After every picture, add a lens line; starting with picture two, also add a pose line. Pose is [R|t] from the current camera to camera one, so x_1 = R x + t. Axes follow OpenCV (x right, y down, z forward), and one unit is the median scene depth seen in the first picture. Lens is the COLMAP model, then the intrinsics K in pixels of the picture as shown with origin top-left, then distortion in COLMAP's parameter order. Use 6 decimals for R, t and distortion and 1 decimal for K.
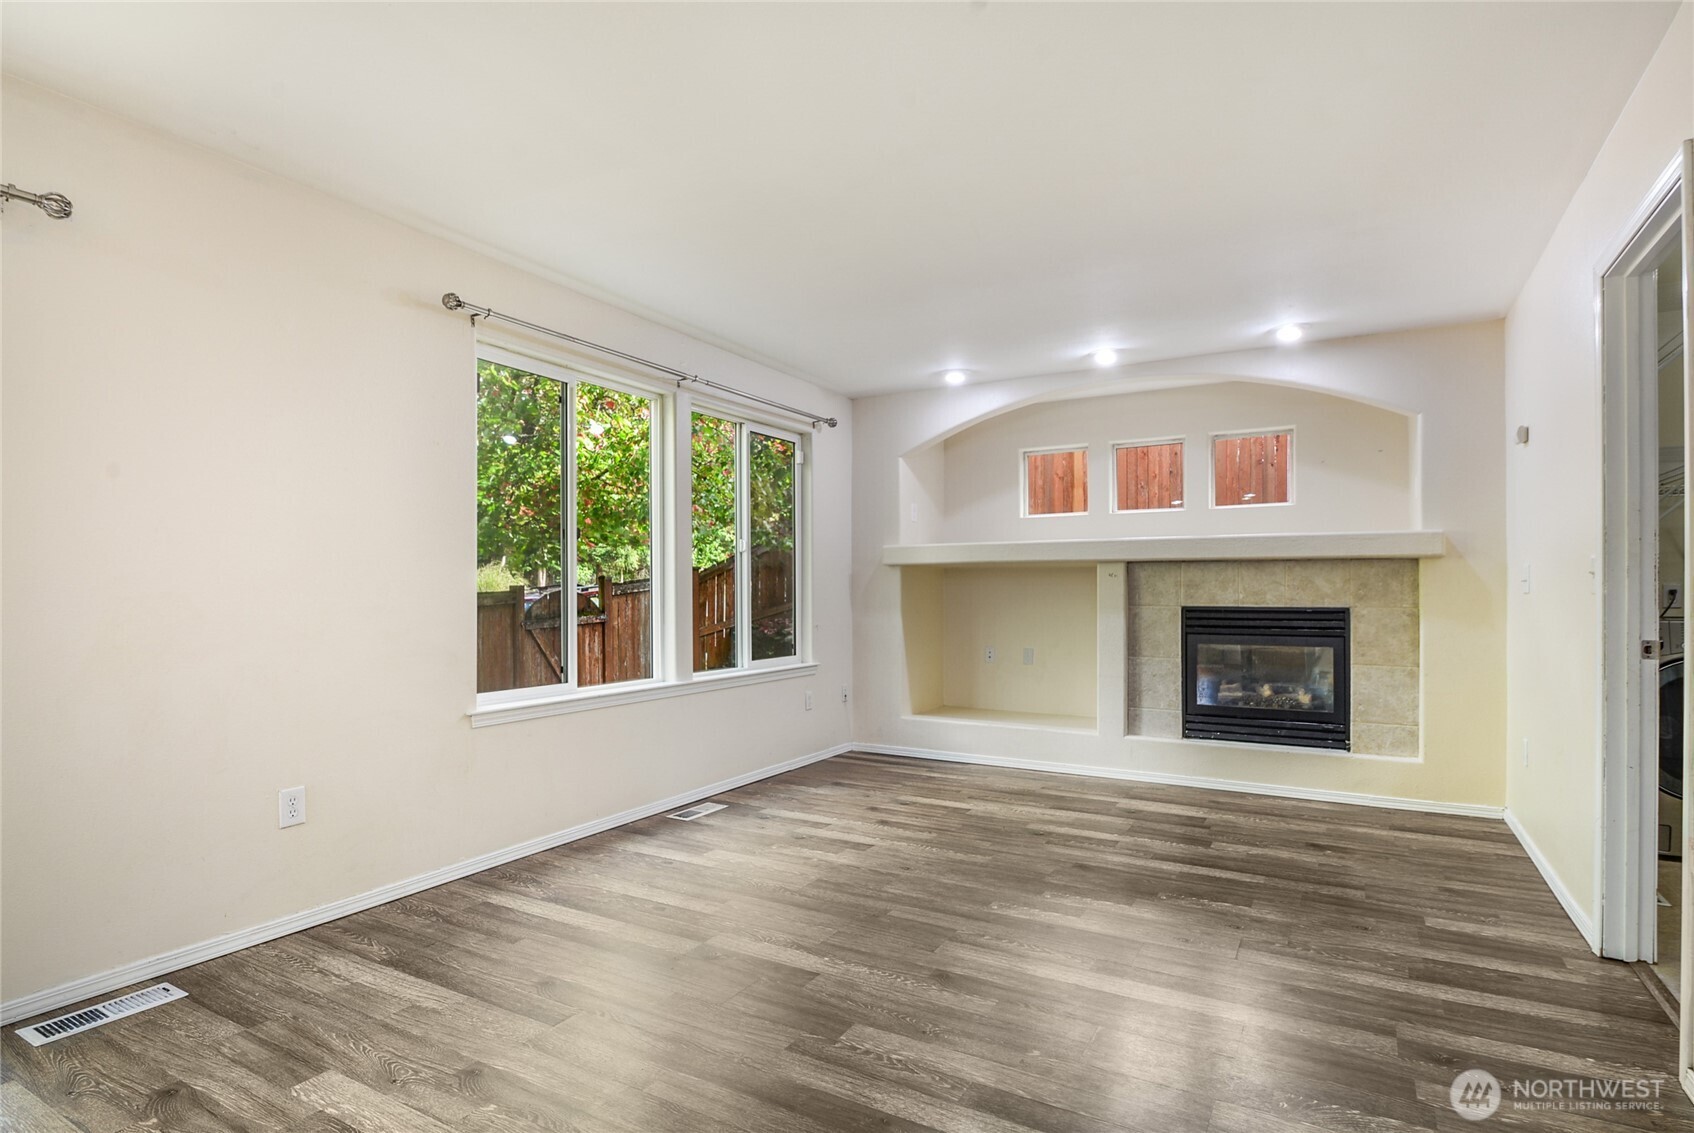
lens RADIAL K [[860.5, 0, 842.0], [0, 860.5, 611.0], [0, 0, 1]] dist [0.001662, 0.000040]
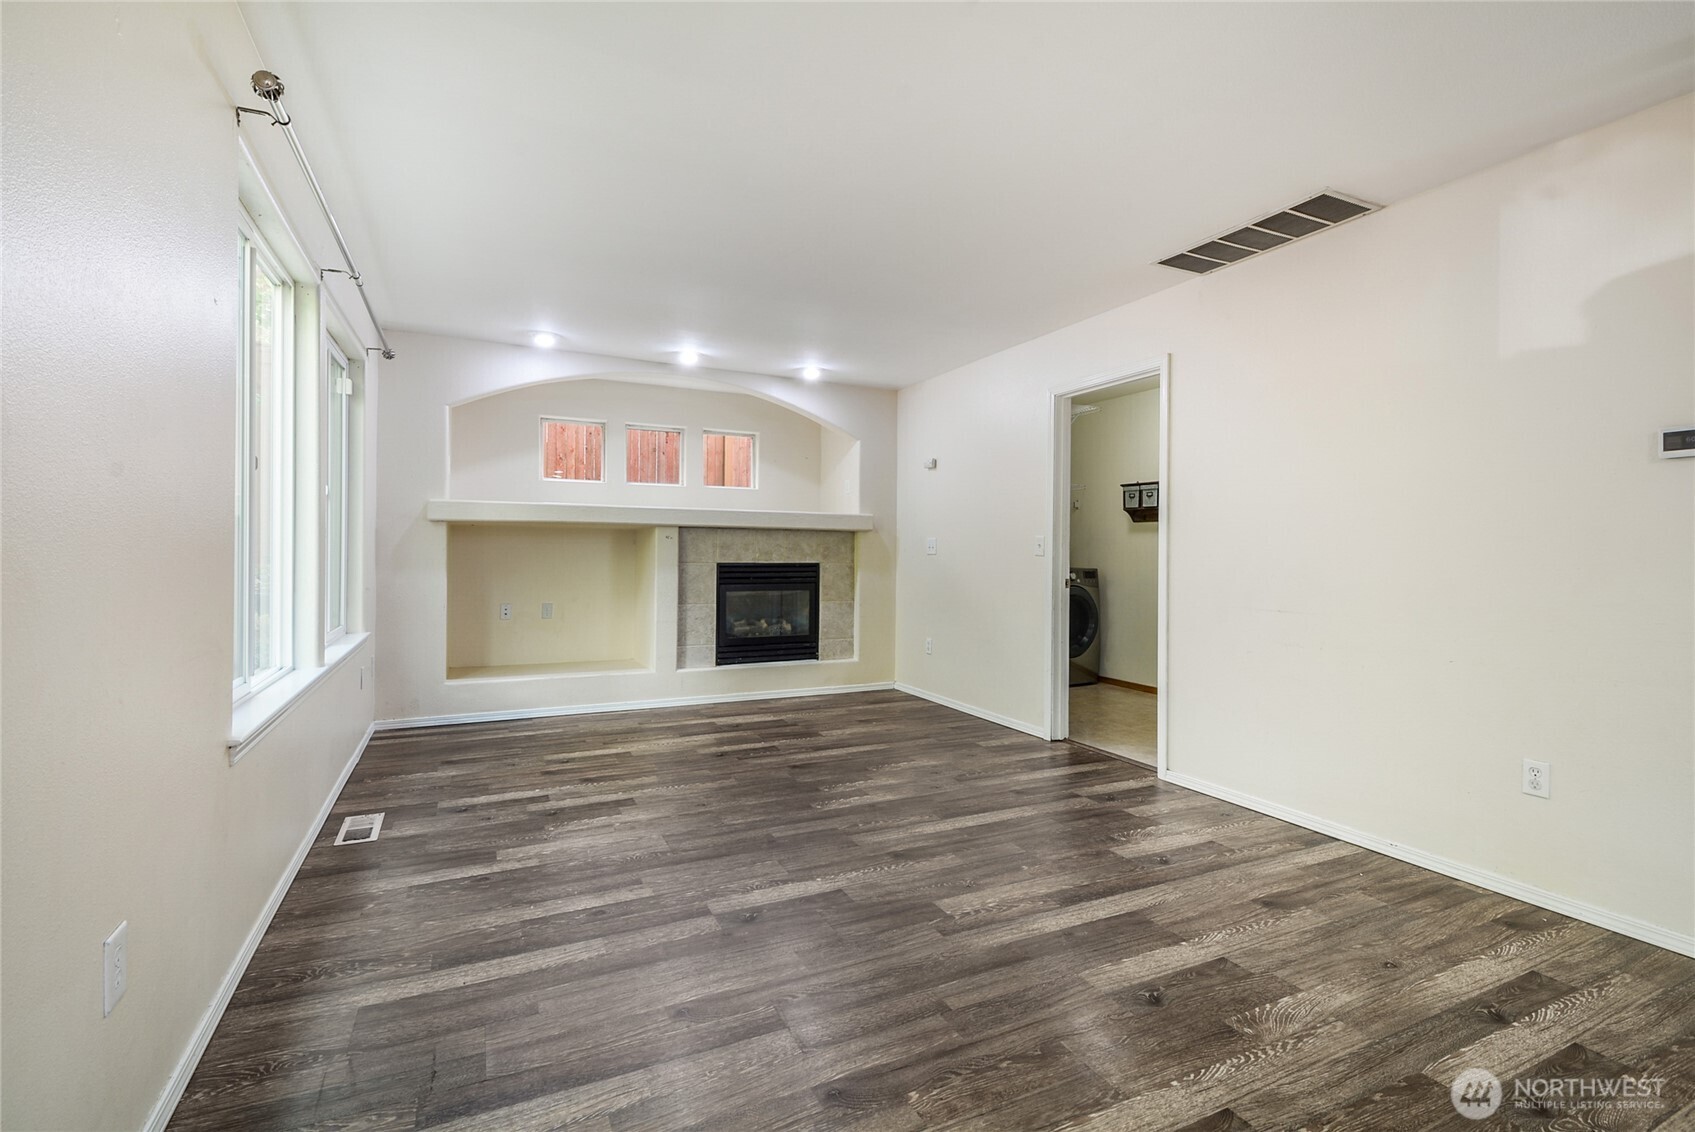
lens RADIAL K [[748.1, 0, 832.7], [0, 748.1, 564.6], [0, 0, 1]] dist [0.024228, -0.018150]
pose [[0.575239, -0.008250, 0.817944, -0.463547], [0.009792, 0.999947, 0.003199, -0.005785], [-0.817927, 0.006169, 0.575289, 0.240528]]
